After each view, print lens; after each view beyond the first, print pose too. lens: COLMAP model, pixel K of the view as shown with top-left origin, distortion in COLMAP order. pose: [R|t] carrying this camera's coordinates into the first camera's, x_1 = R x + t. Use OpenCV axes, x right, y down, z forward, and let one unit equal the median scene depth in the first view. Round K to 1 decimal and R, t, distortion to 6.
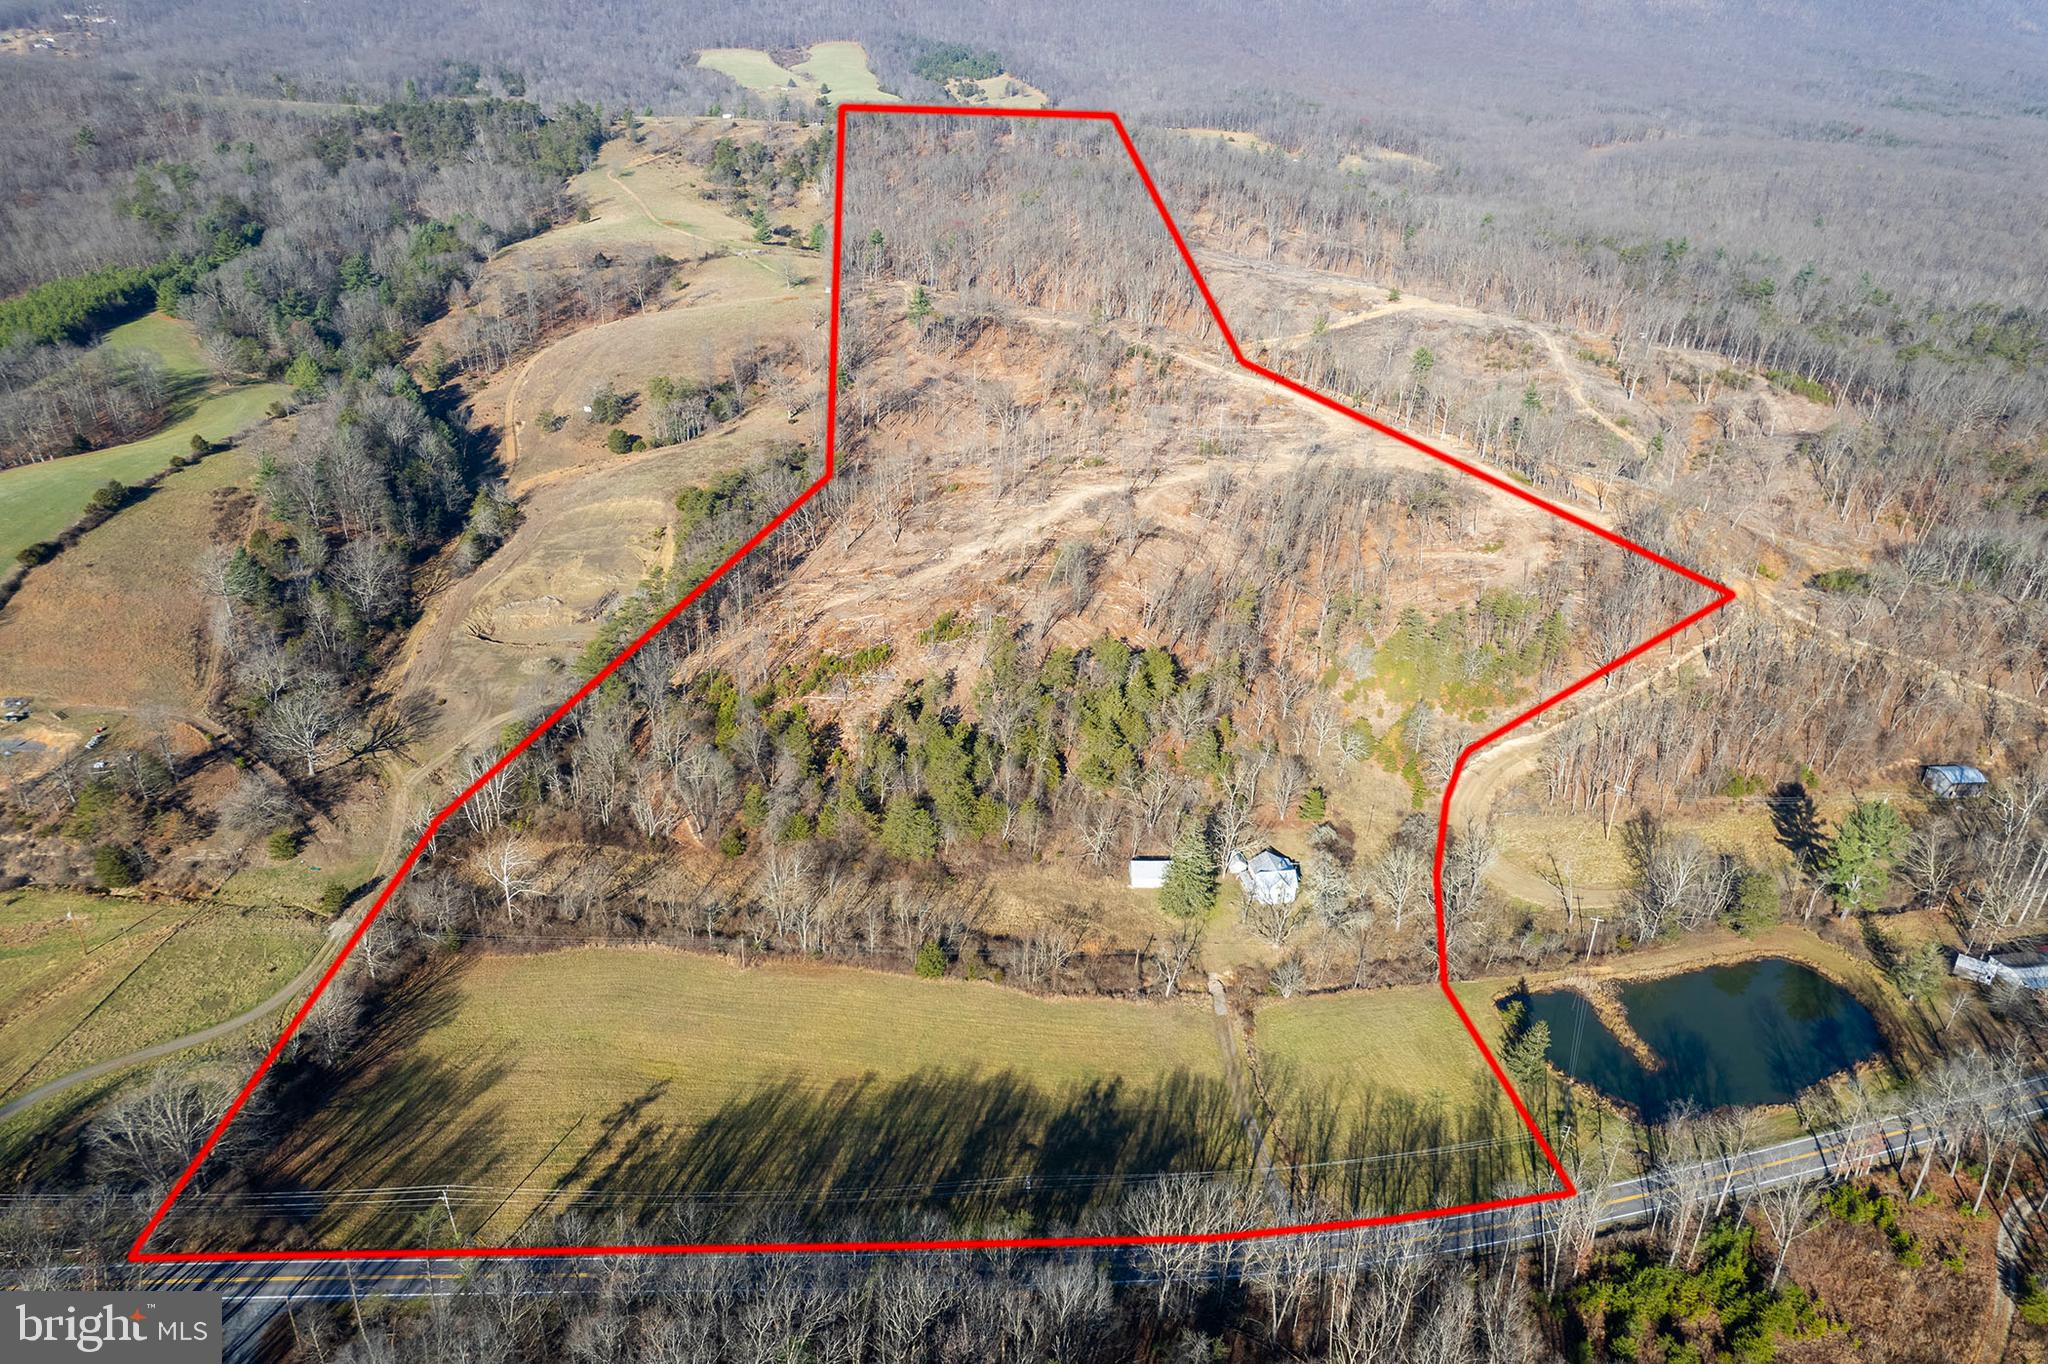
lens RADIAL K [[1313.2, 0, 1009.9], [0, 1313.2, 683.1], [0, 0, 1]] dist [-0.075547, 0.066809]
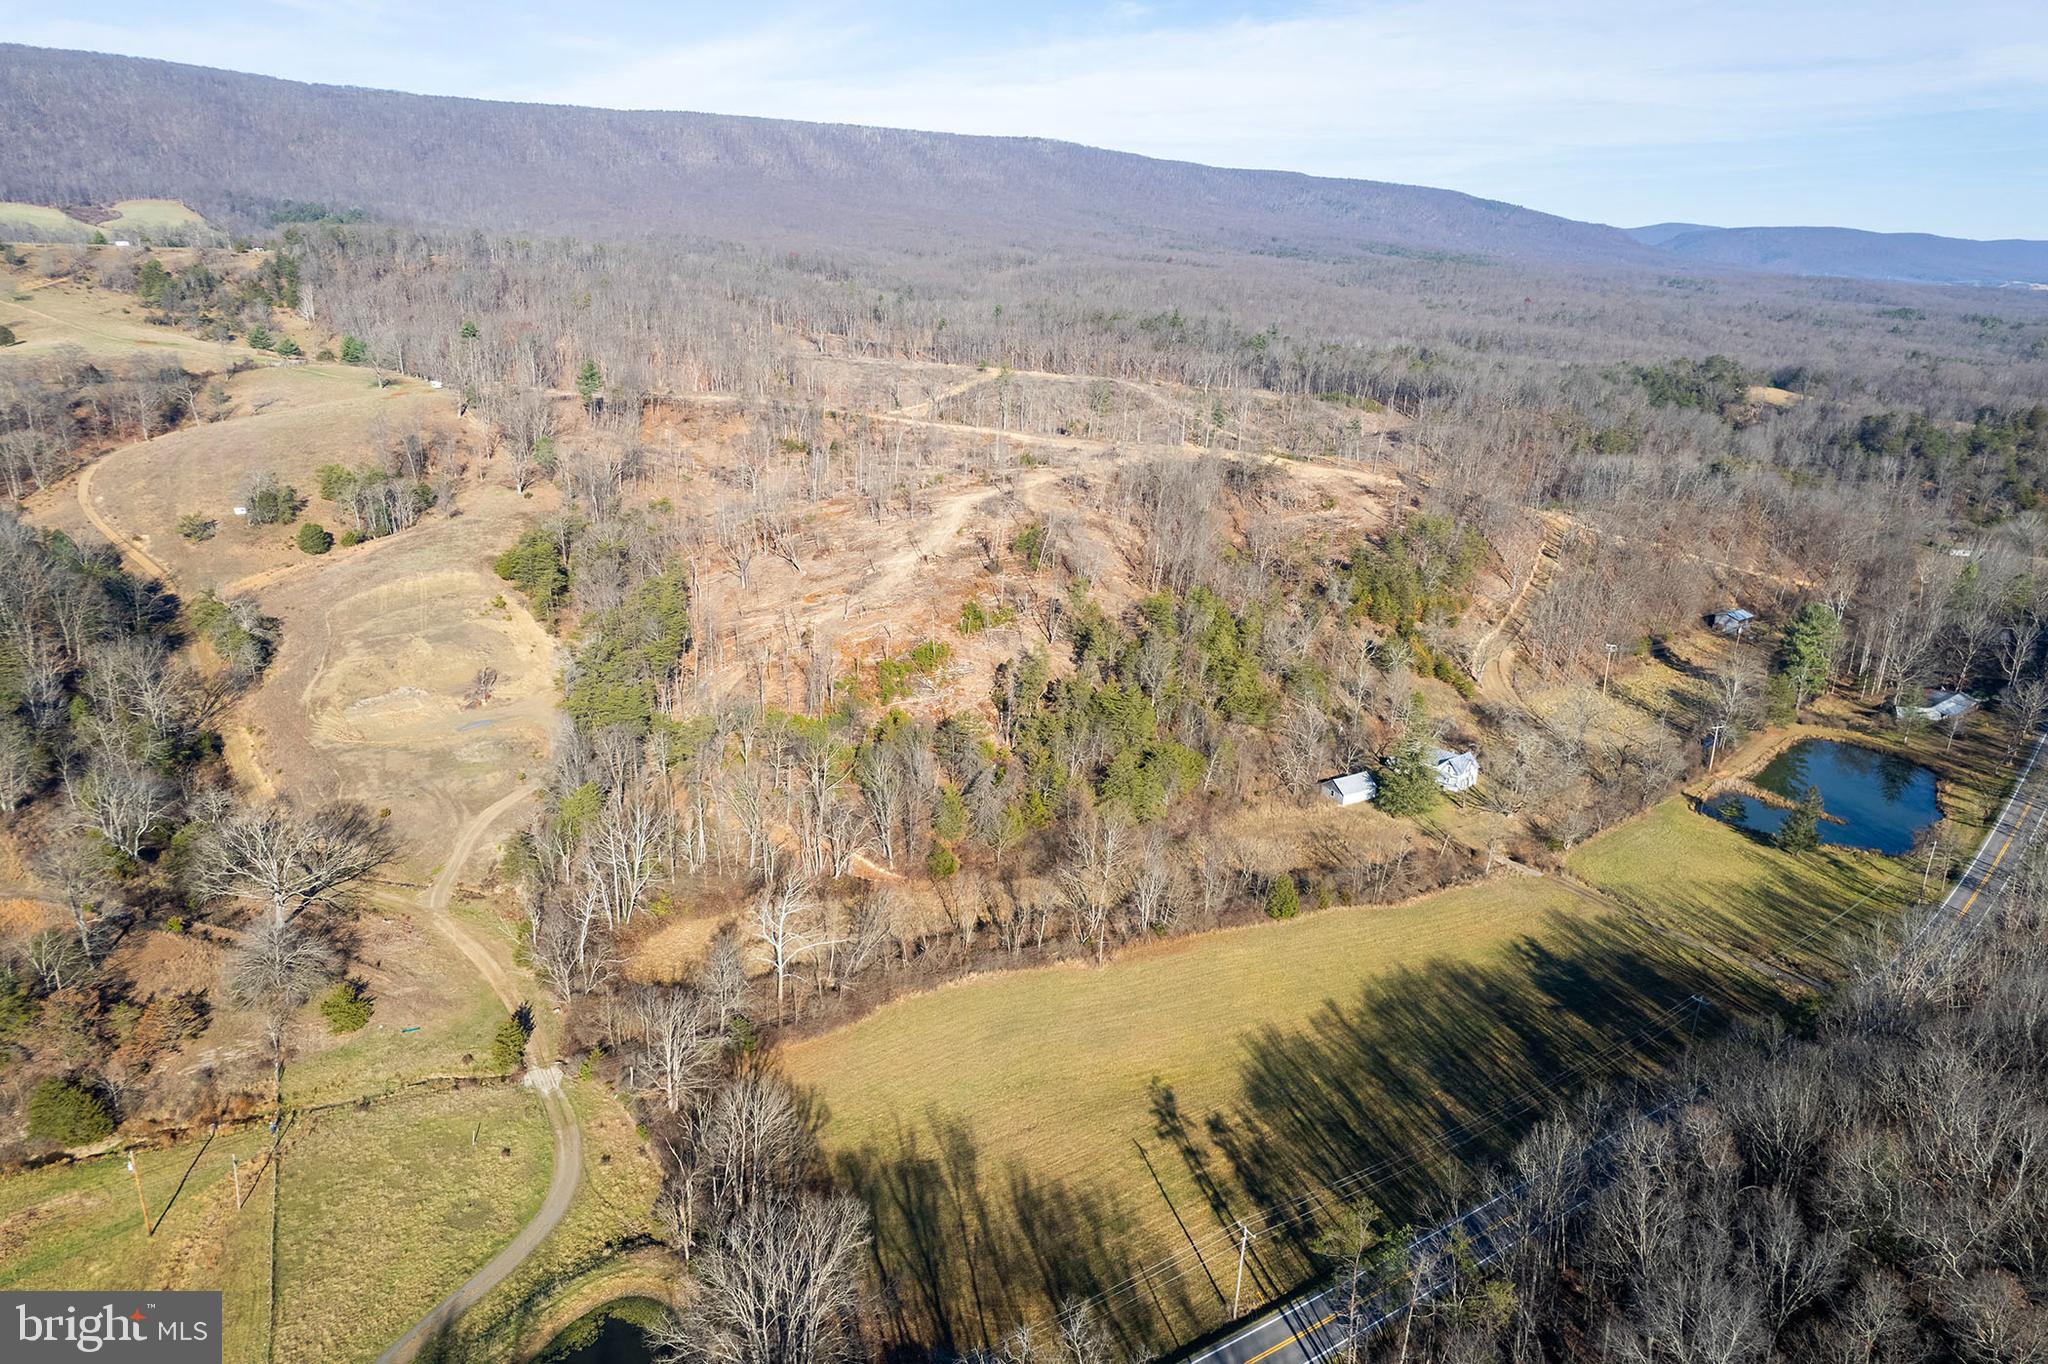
lens RADIAL K [[1313.2, 0, 1009.9], [0, 1313.2, 683.1], [0, 0, 1]] dist [-0.075547, 0.066809]
pose [[0.872506, -0.161871, 0.461012, -0.453199], [0.220172, 0.972557, -0.075210, 0.073877], [-0.436186, 0.167123, 0.884201, 0.213804]]
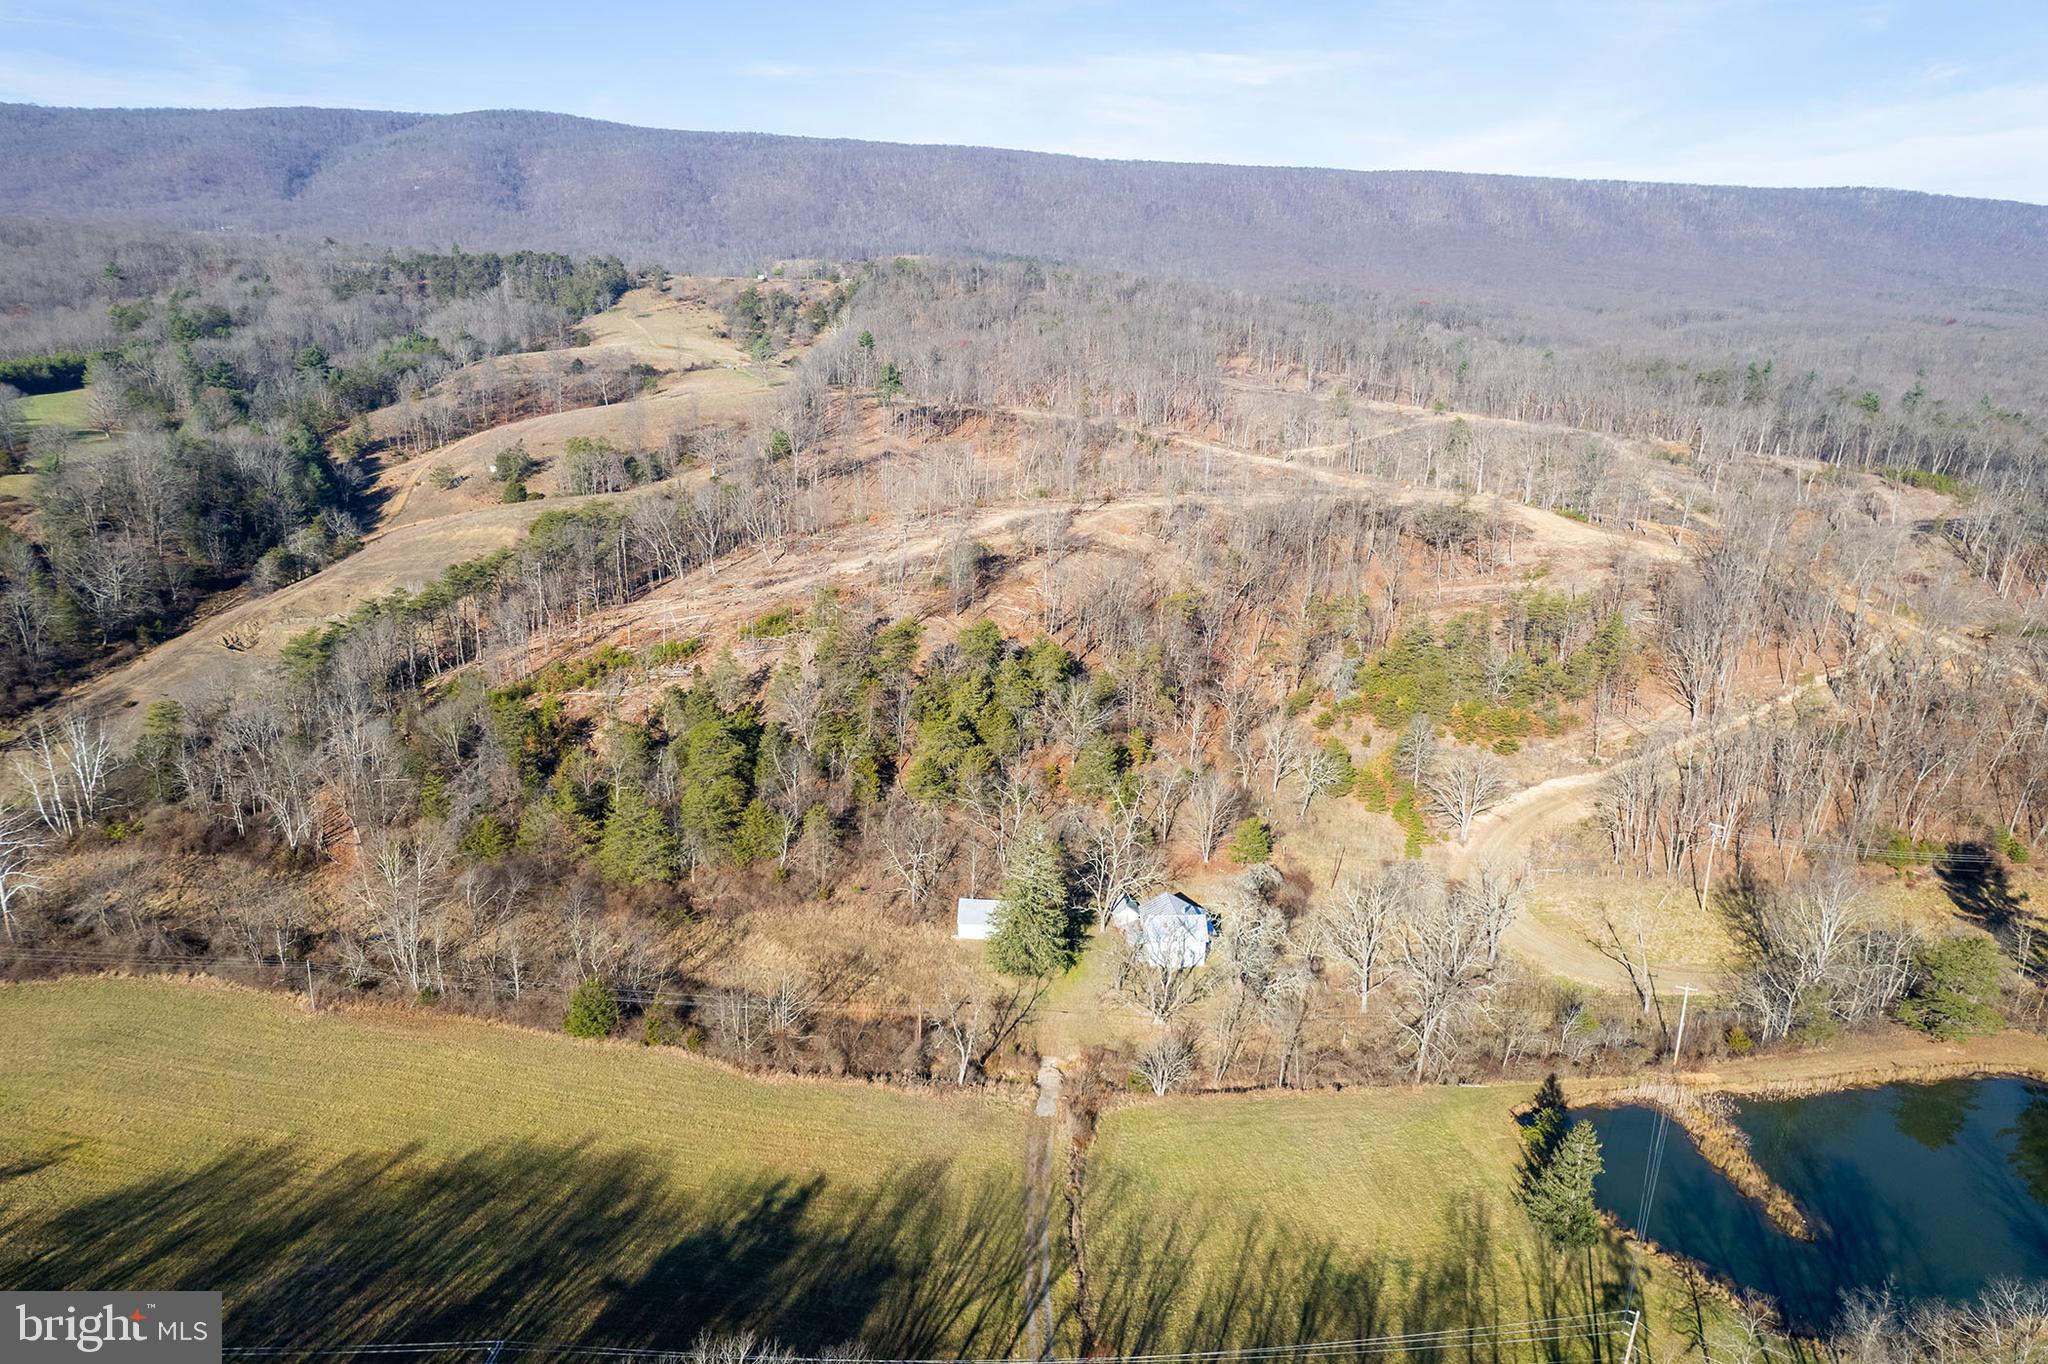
lens RADIAL K [[1313.2, 0, 1009.9], [0, 1313.2, 683.1], [0, 0, 1]] dist [-0.075547, 0.066809]
pose [[0.997481, 0.017158, -0.068835, 0.136700], [-0.029272, 0.983402, -0.179066, 0.123480], [0.064620, 0.180630, 0.981426, 0.279819]]
